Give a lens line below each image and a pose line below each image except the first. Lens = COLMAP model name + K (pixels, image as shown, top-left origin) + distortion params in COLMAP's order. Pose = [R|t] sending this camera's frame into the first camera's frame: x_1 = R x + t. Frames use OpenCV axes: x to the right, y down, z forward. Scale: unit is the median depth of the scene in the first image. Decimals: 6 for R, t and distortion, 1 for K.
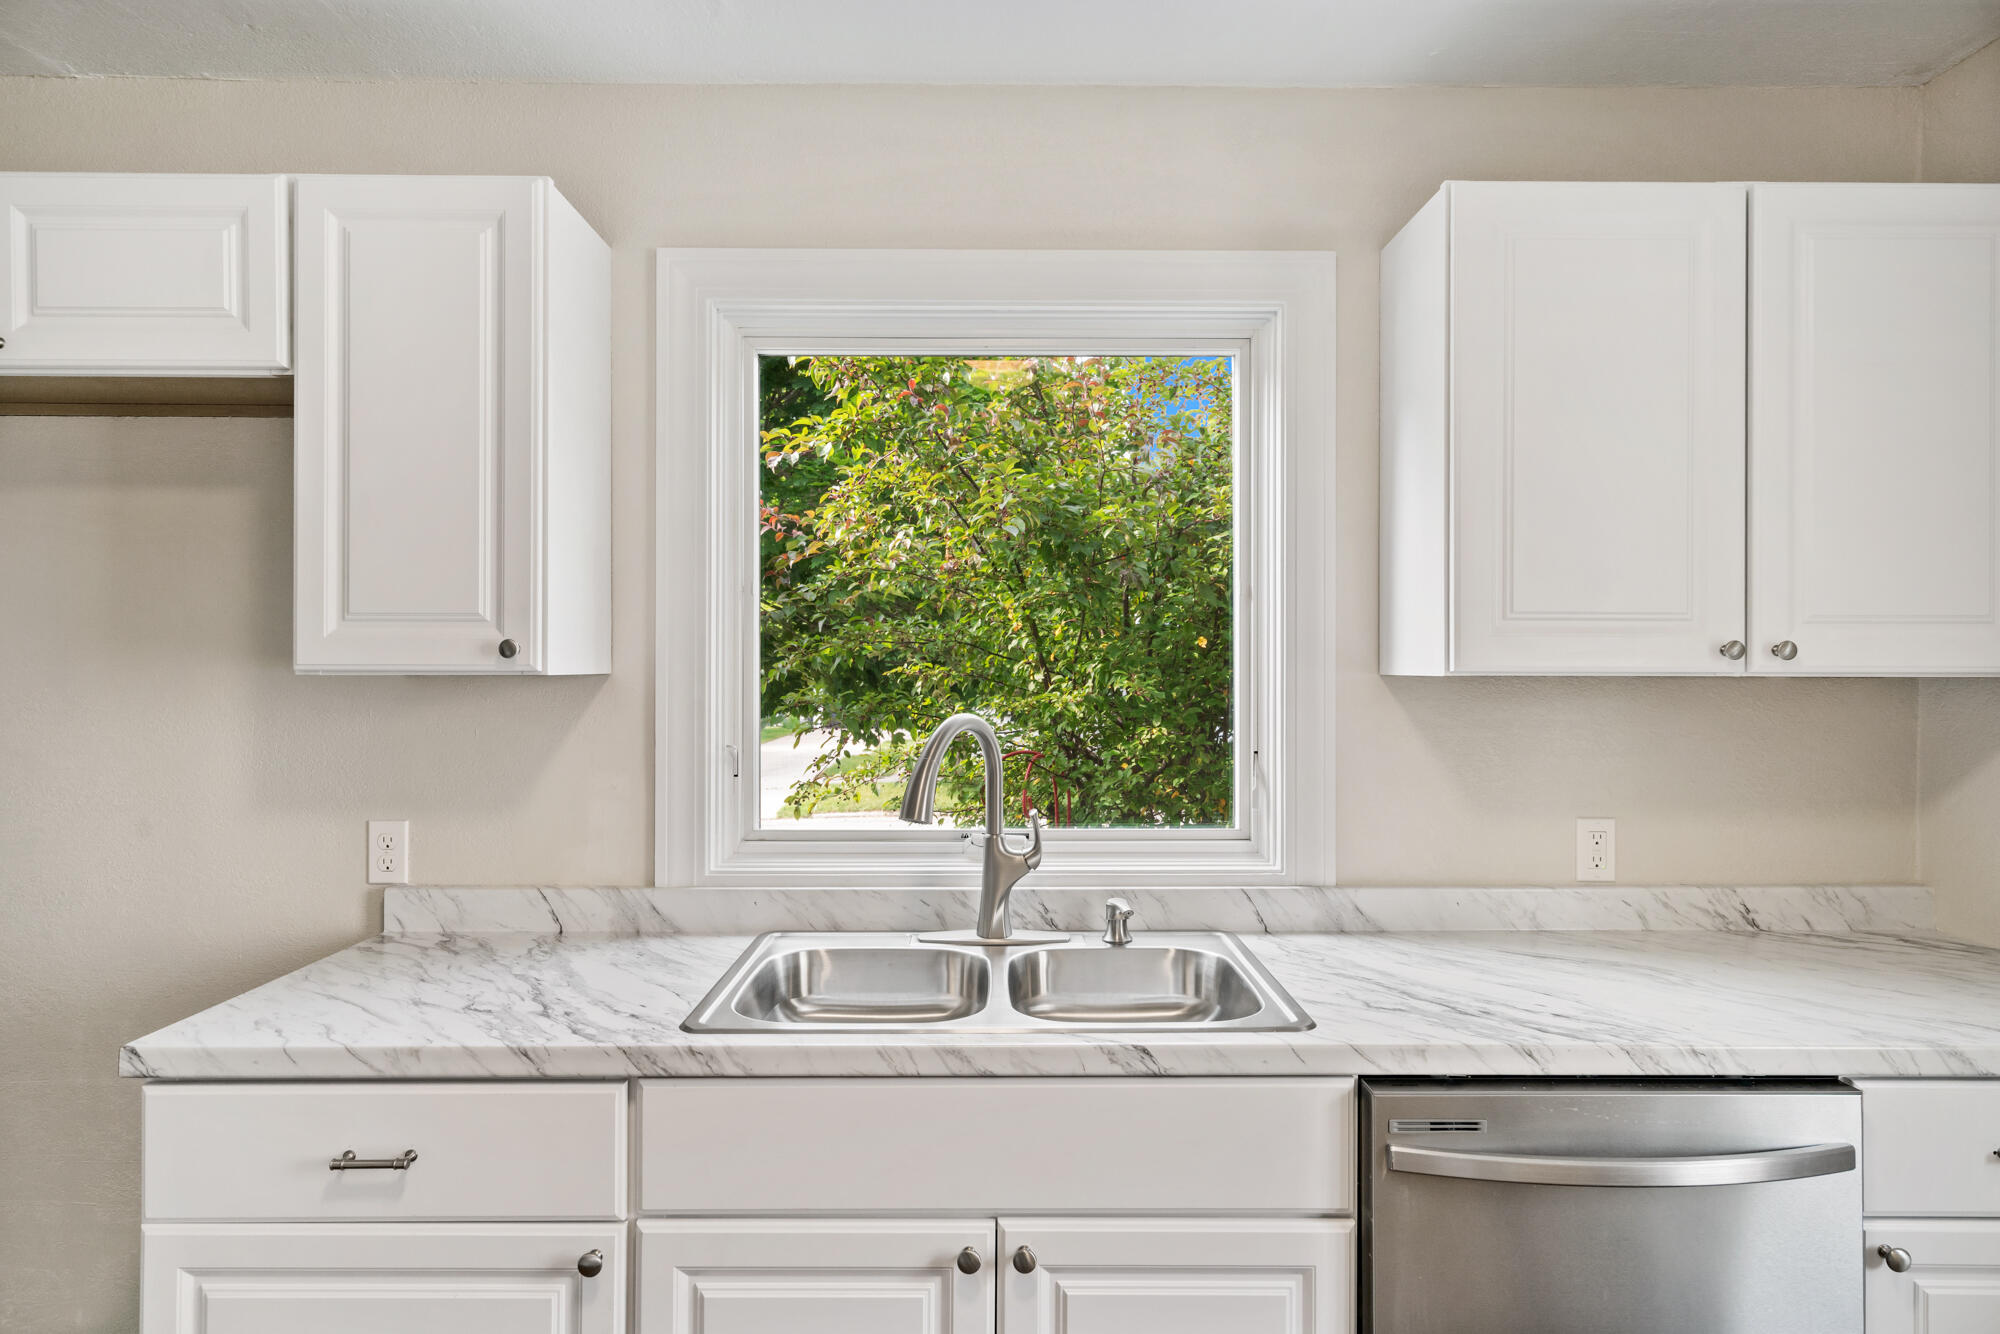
lens RADIAL K [[1124.1, 0, 993.8], [0, 1124.1, 672.8], [0, 0, 1]] dist [0.003617, 0.001706]
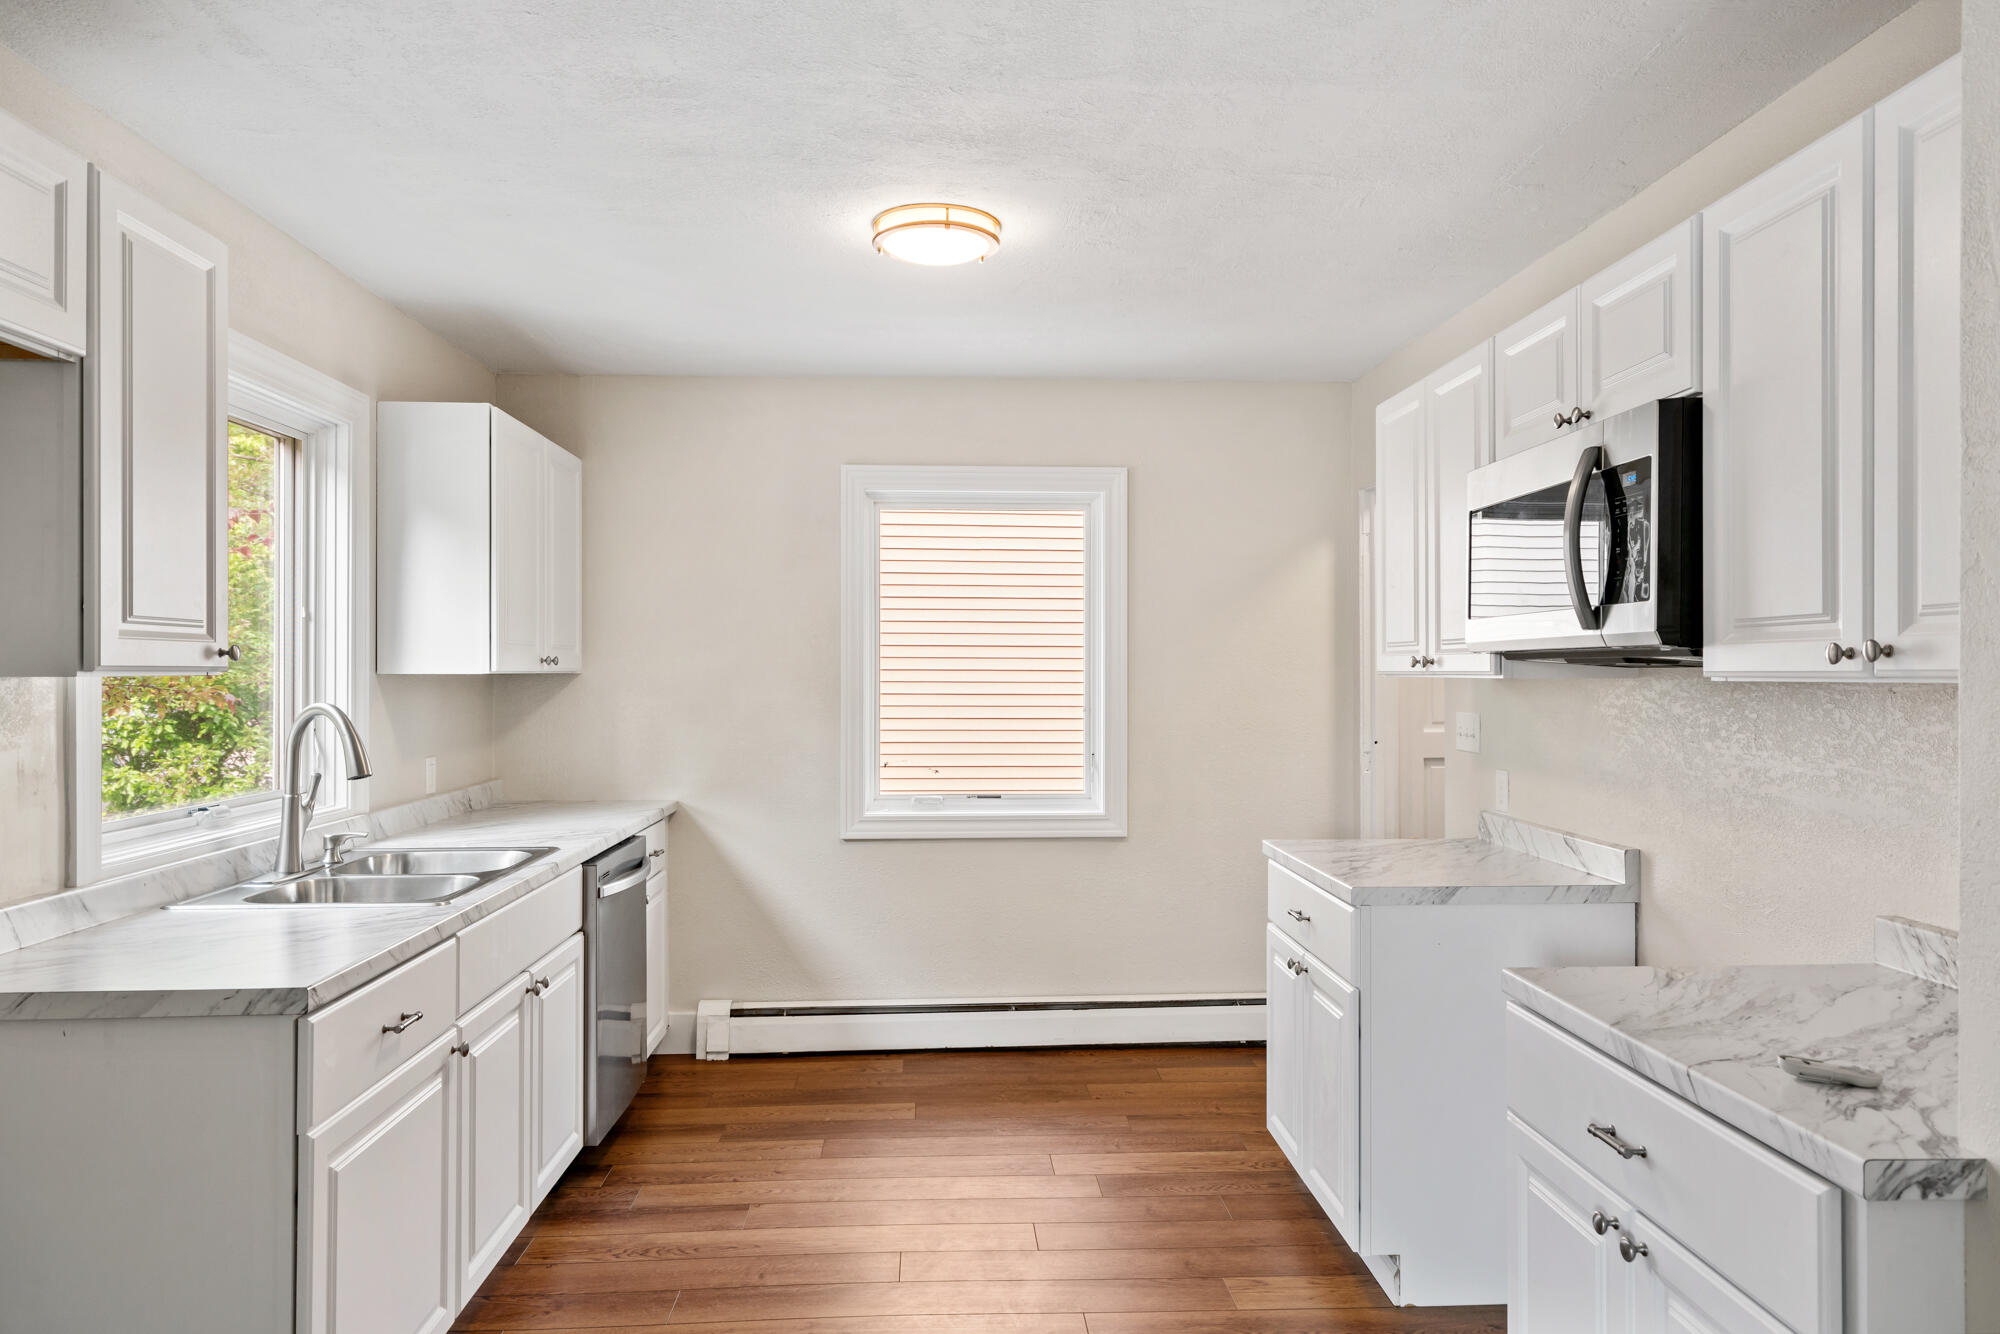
lens RADIAL K [[1298.3, 0, 1005.2], [0, 1298.3, 668.3], [0, 0, 1]] dist [0.001418, -0.000655]
pose [[-0.035626, -0.004274, 0.999356, -1.746489], [-0.006771, 0.999969, 0.004035, -0.021630], [-0.999342, -0.006623, -0.035653, 0.232918]]
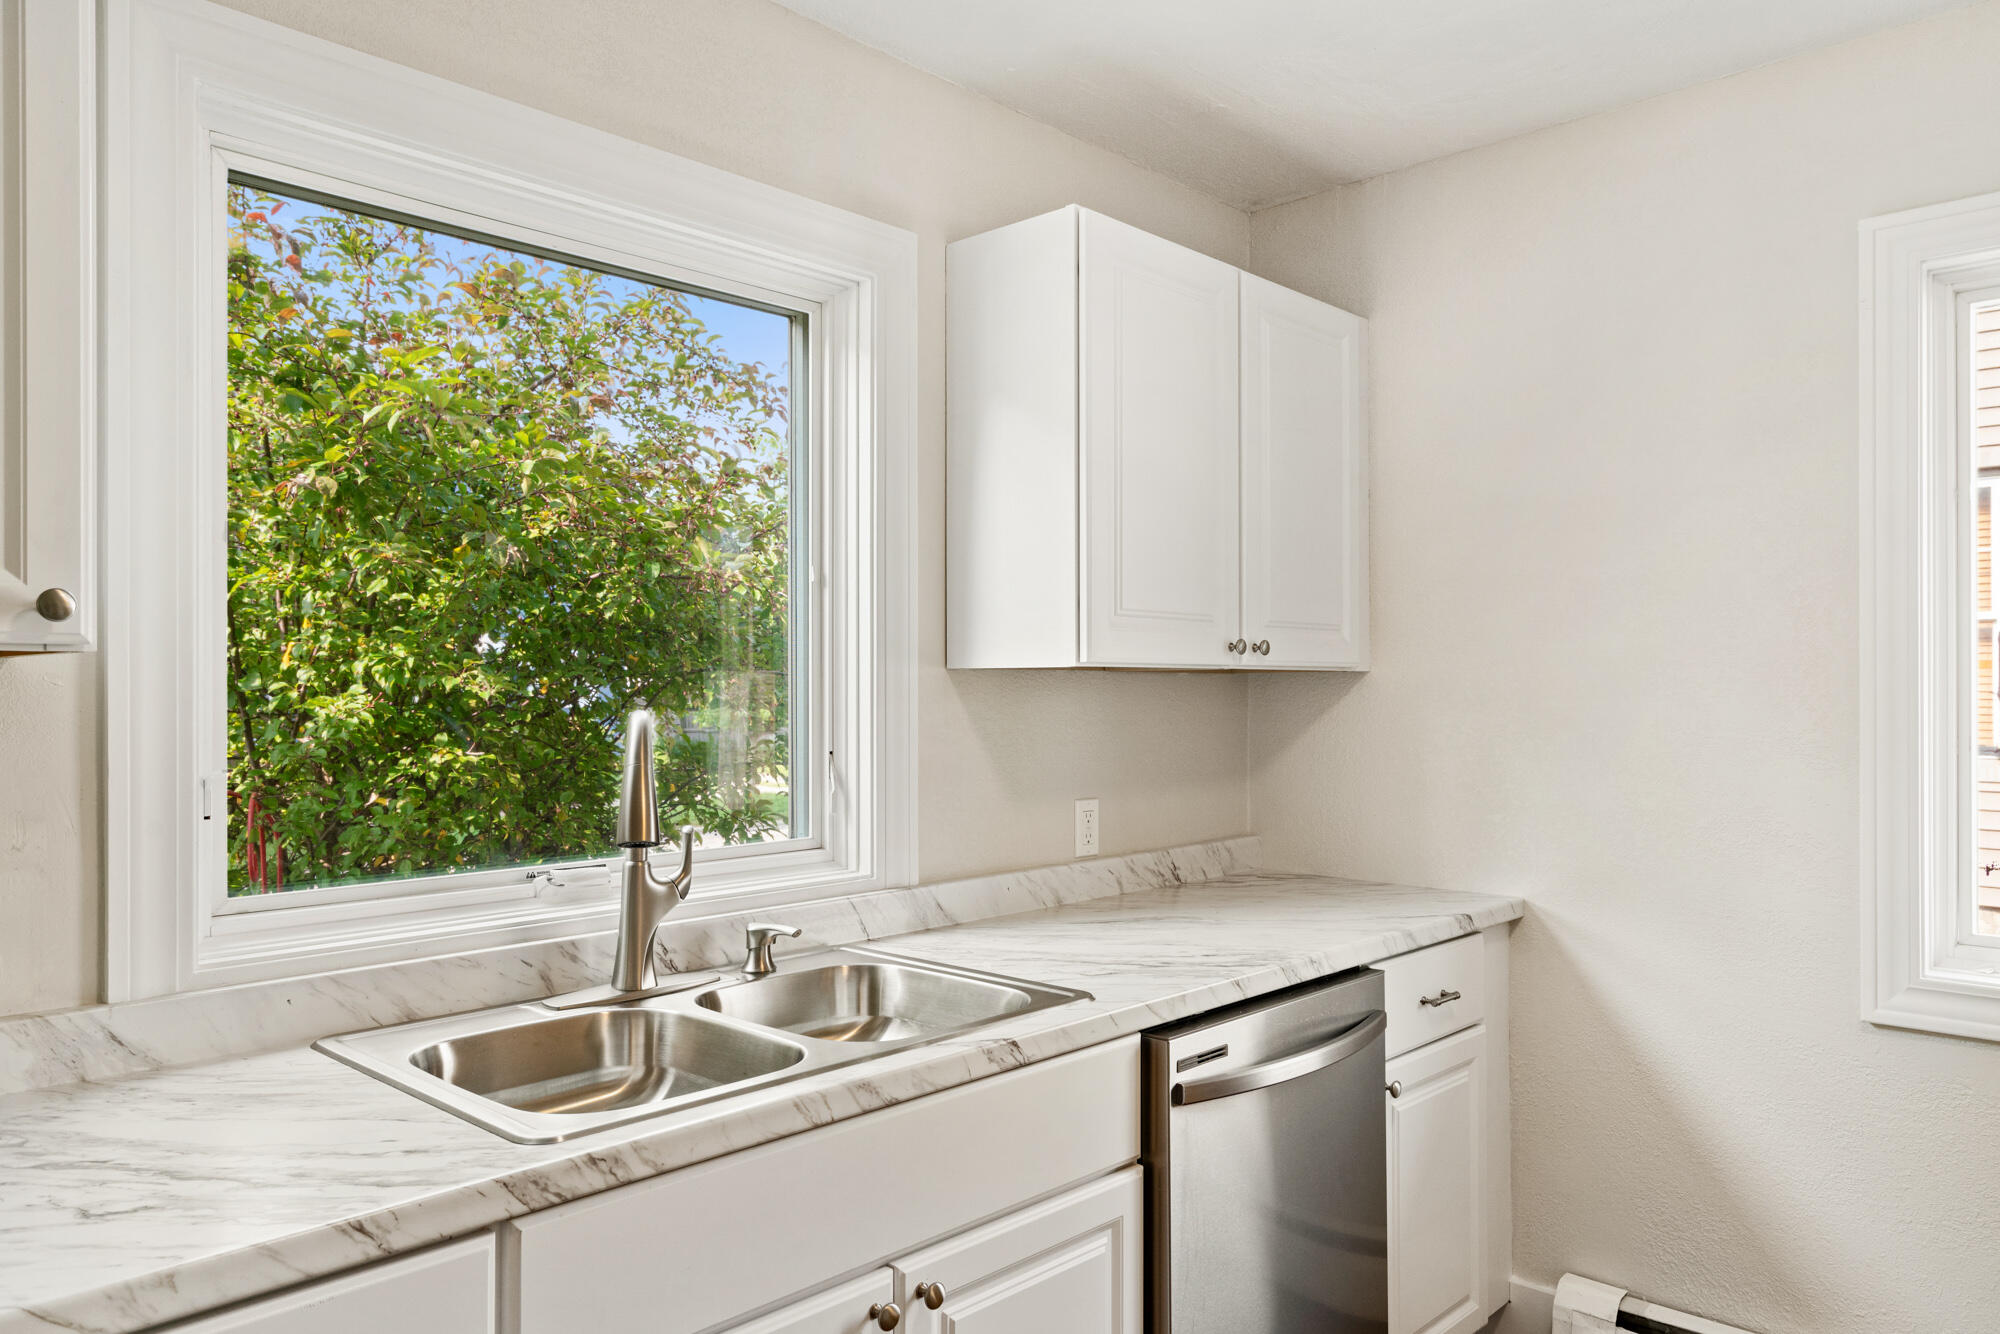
lens RADIAL K [[1364.8, 0, 1001.8], [0, 1364.8, 686.3], [0, 0, 1]] dist [0.005664, 0.004348]
pose [[0.701473, -0.004205, 0.712684, -0.571651], [0.004045, 0.999990, 0.001919, 0.018414], [-0.712685, 0.001537, 0.701483, 0.138093]]
